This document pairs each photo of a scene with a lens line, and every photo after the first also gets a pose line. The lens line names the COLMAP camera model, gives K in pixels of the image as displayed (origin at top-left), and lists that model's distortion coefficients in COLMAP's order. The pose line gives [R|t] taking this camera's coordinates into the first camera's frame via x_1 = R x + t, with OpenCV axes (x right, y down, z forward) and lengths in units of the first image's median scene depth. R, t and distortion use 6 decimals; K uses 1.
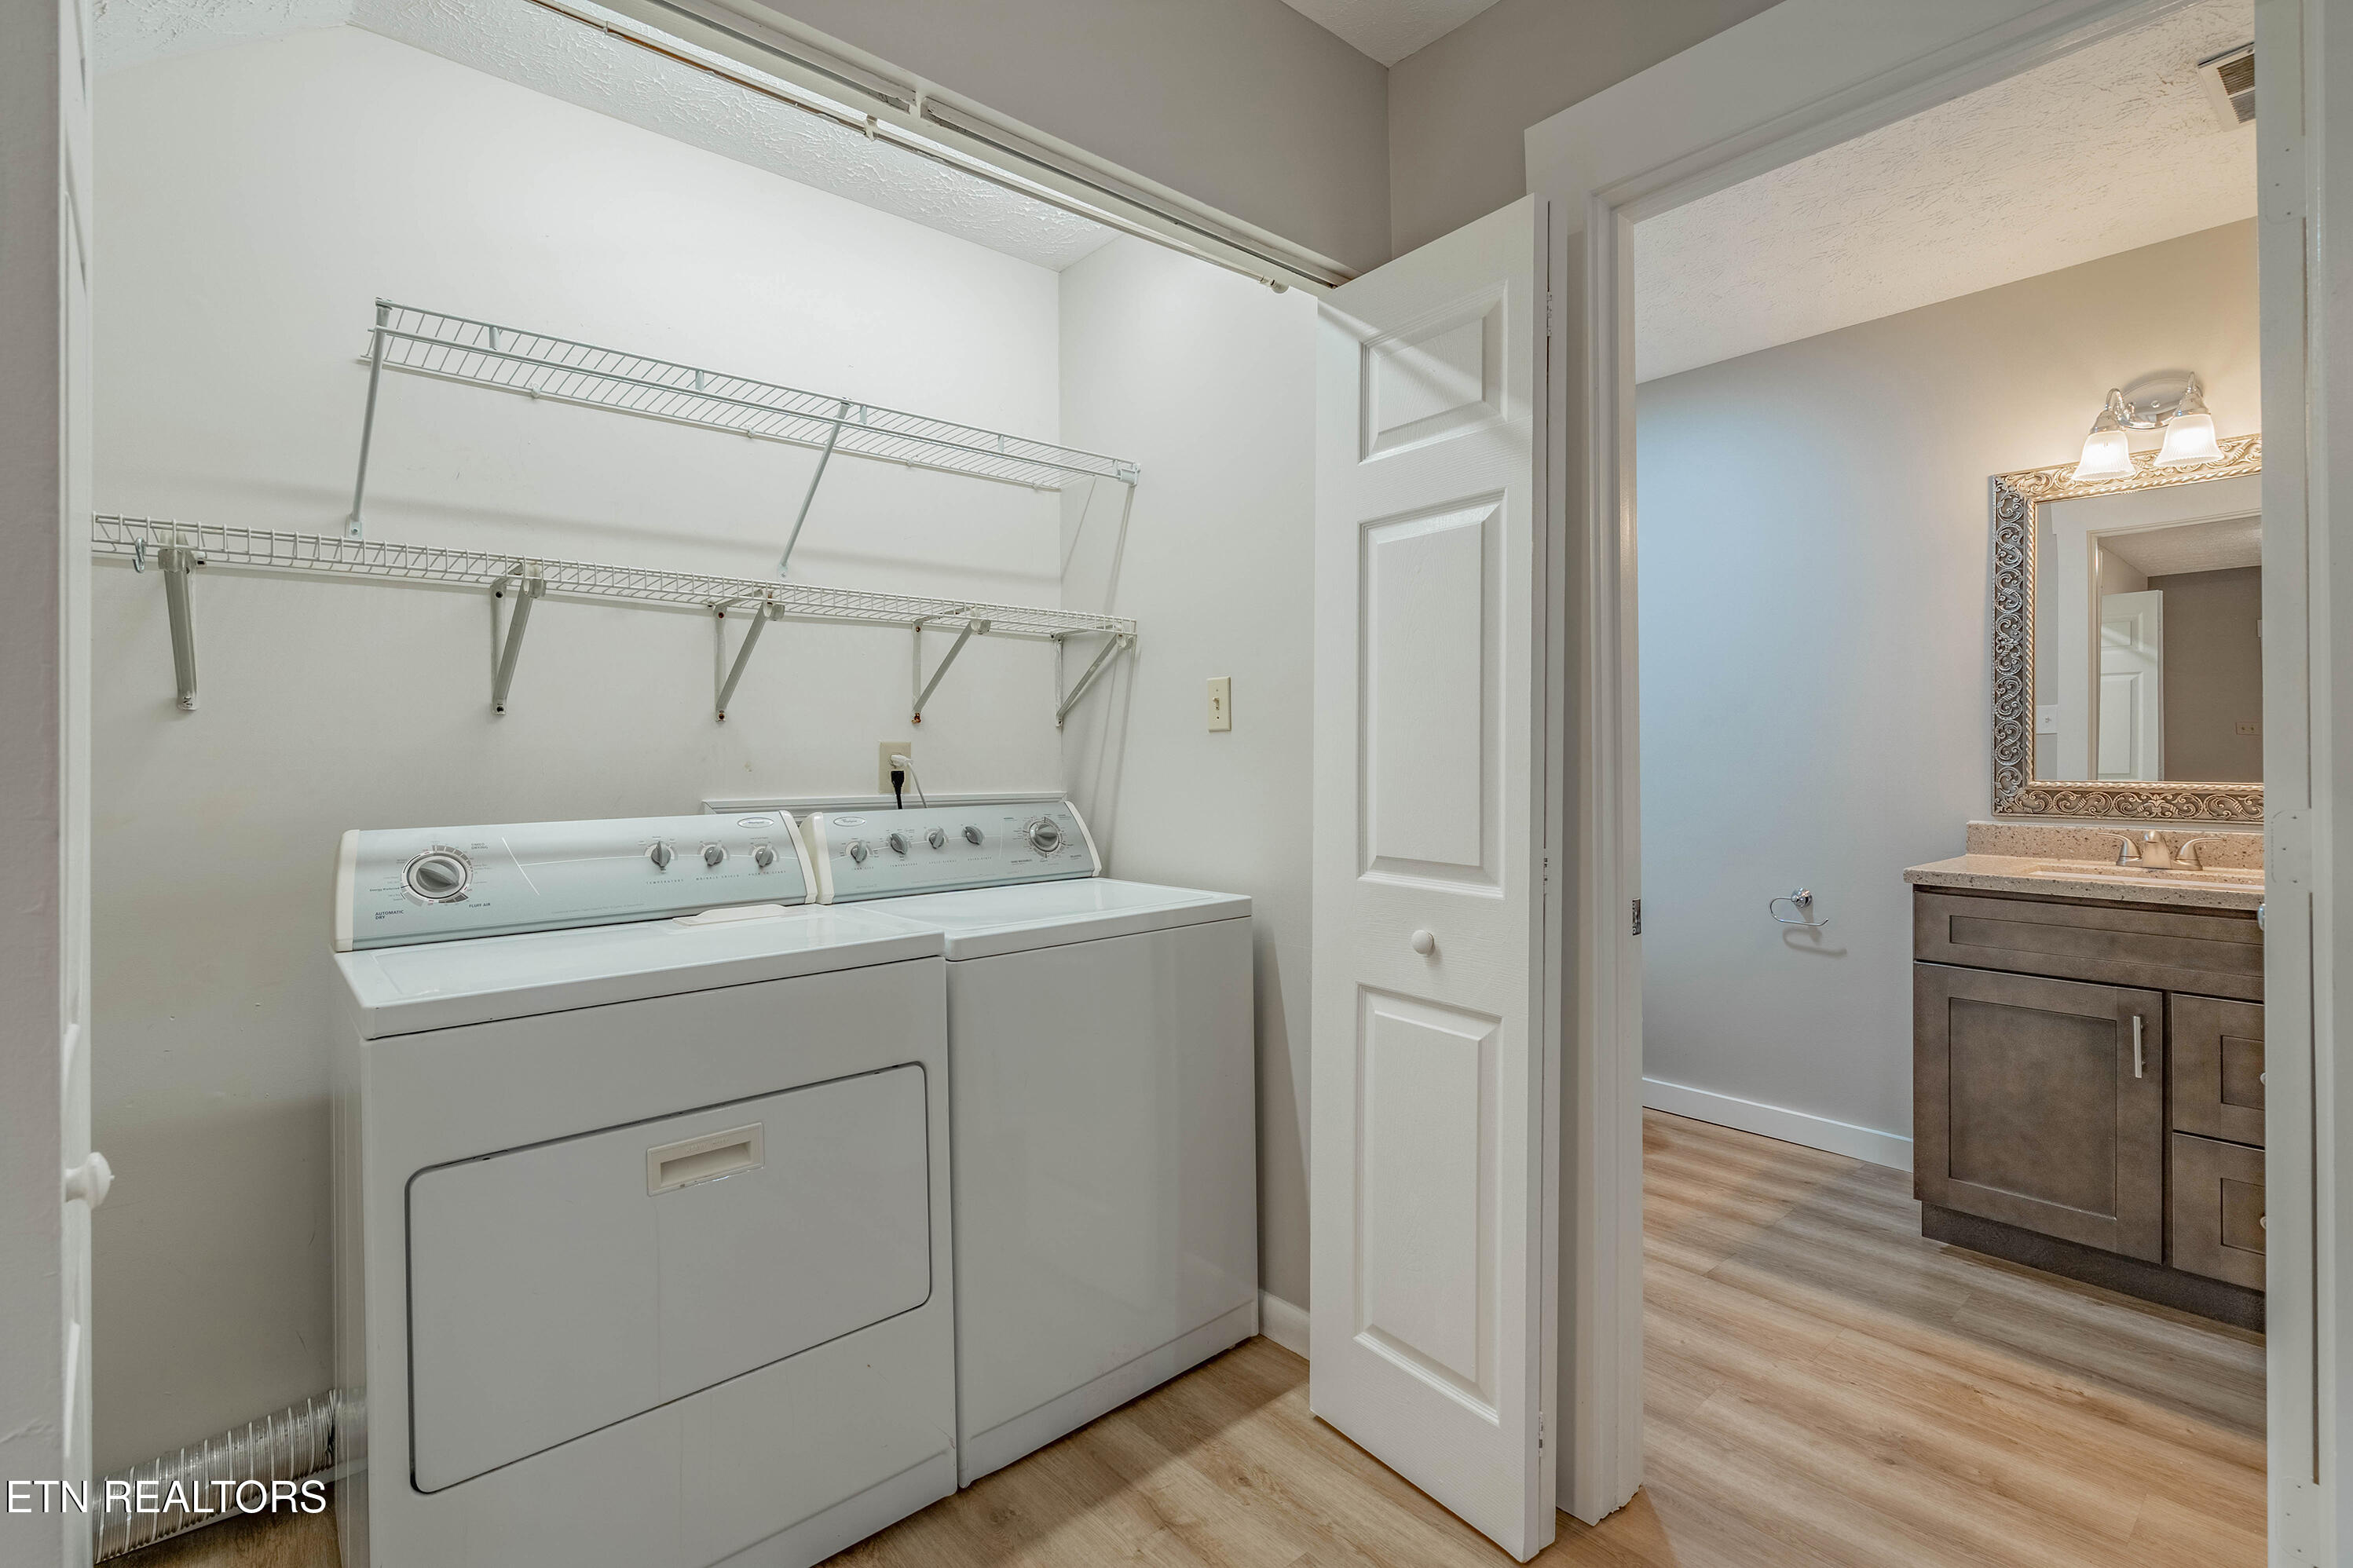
lens RADIAL K [[1097.3, 0, 1181.3], [0, 1097.3, 748.1], [0, 0, 1]] dist [-0.002281, -0.000767]
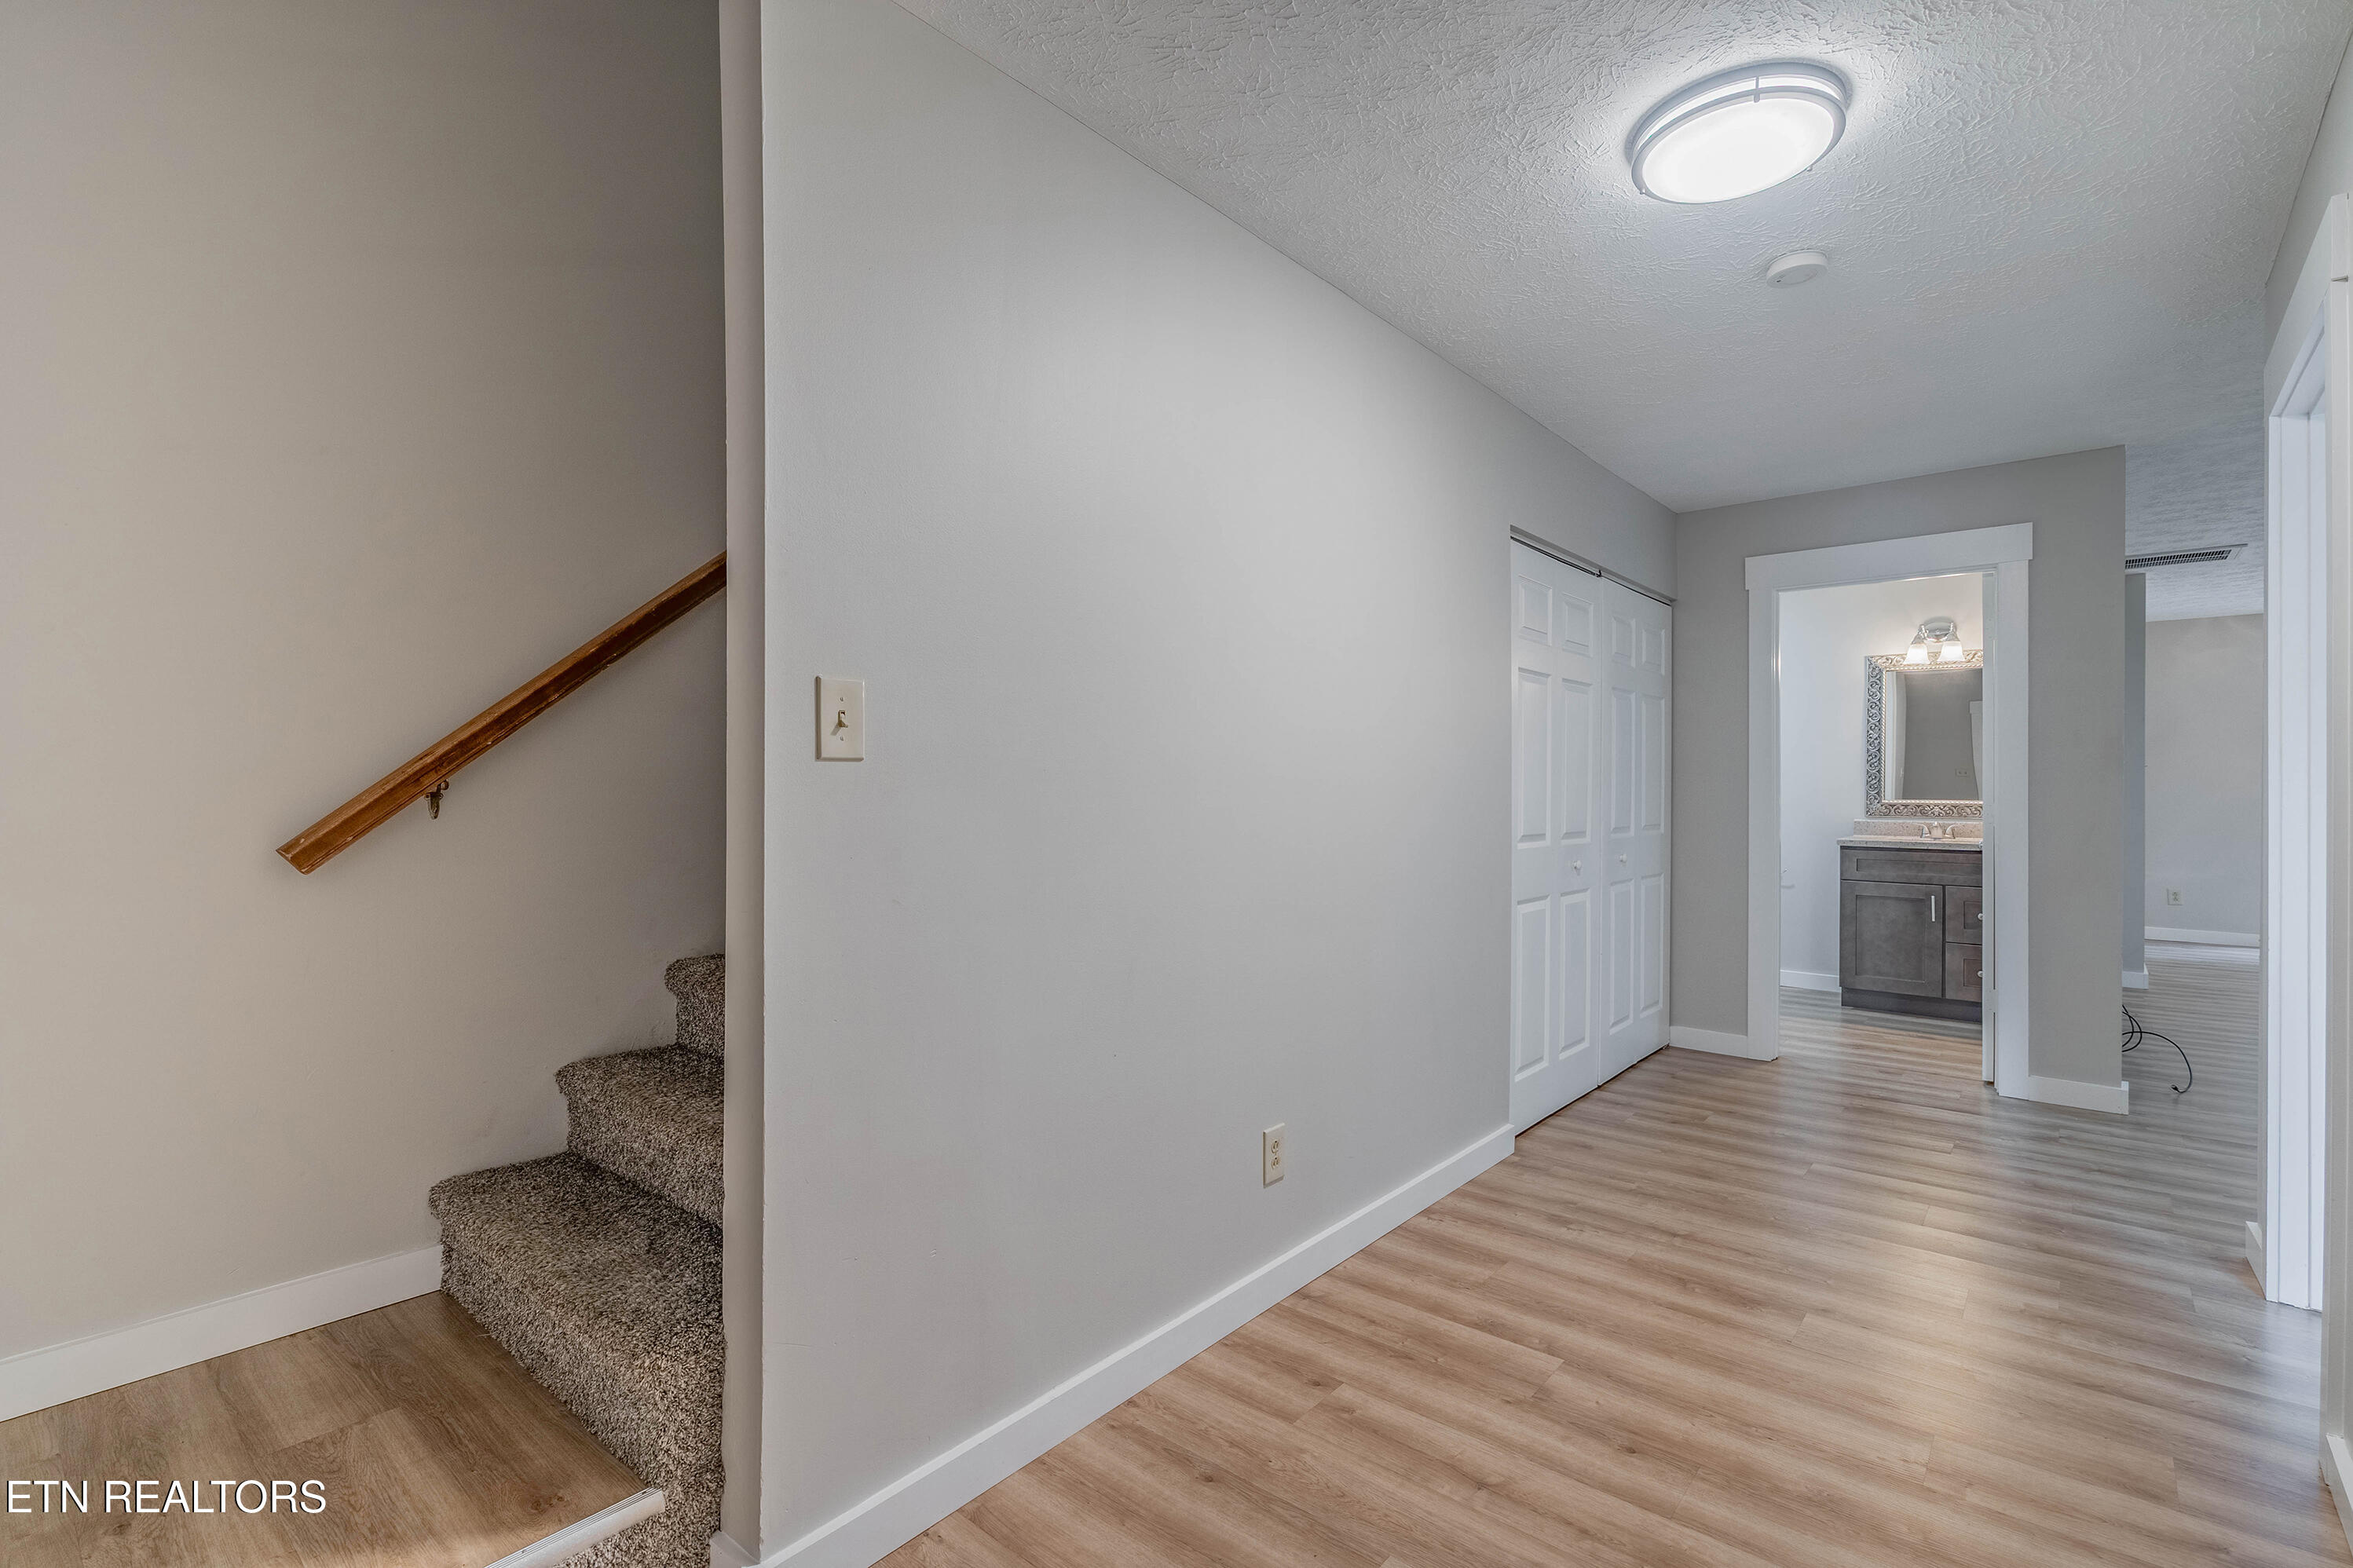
lens RADIAL K [[1097.3, 0, 1180.6], [0, 1097.3, 784.4], [0, 0, 1]] dist [-0.002281, -0.000767]
pose [[0.988113, 0.004846, 0.153653, -1.006929], [-0.005093, 0.999986, 0.001211, 0.003667], [-0.153645, -0.001979, 0.988124, -1.002306]]
